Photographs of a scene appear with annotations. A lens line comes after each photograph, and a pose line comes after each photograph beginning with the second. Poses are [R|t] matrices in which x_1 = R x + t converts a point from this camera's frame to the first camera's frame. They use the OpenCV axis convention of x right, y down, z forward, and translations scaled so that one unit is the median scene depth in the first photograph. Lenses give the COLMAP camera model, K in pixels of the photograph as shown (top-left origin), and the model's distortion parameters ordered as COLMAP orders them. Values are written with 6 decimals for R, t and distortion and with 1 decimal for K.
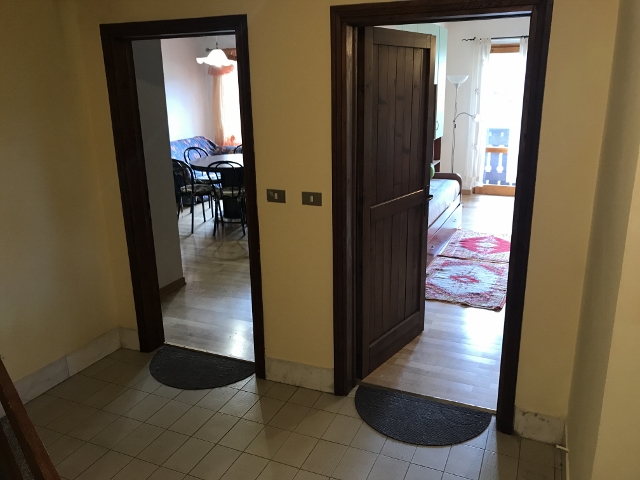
lens RADIAL K [[524.0, 0, 324.8], [0, 524.0, 235.4], [0, 0, 1]] dist [-0.001809, 0.020298]
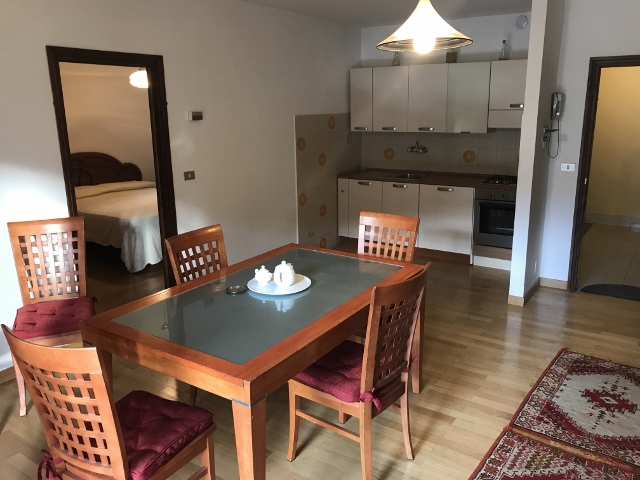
lens RADIAL K [[524.0, 0, 324.8], [0, 524.0, 235.4], [0, 0, 1]] dist [-0.001809, 0.020298]
pose [[-0.982050, -0.014313, 0.188079, 0.356423], [0.080307, 0.870503, 0.485567, -0.317977], [-0.170673, 0.491955, -0.853728, 1.090576]]
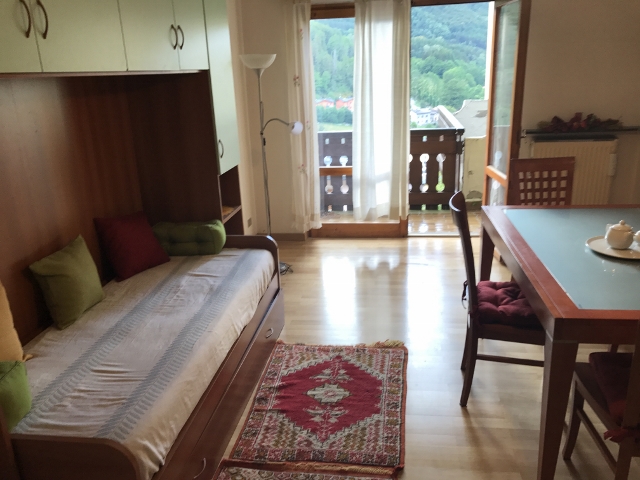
lens RADIAL K [[524.0, 0, 324.8], [0, 524.0, 235.4], [0, 0, 1]] dist [-0.001809, 0.020298]
pose [[0.960641, -0.101098, 0.258745, 0.166313], [0.095334, 0.994838, 0.034761, -0.129137], [-0.260923, -0.008726, 0.965320, 0.453075]]
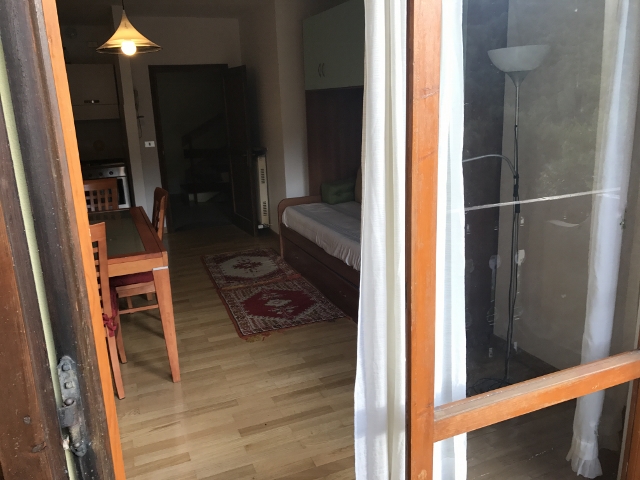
lens RADIAL K [[524.0, 0, 324.8], [0, 524.0, 235.4], [0, 0, 1]] dist [-0.001809, 0.020298]
pose [[-0.694790, 0.215878, -0.686049, 0.657778], [-0.154358, 0.886903, 0.435404, -0.352774], [0.702453, 0.408412, -0.582889, 1.255979]]
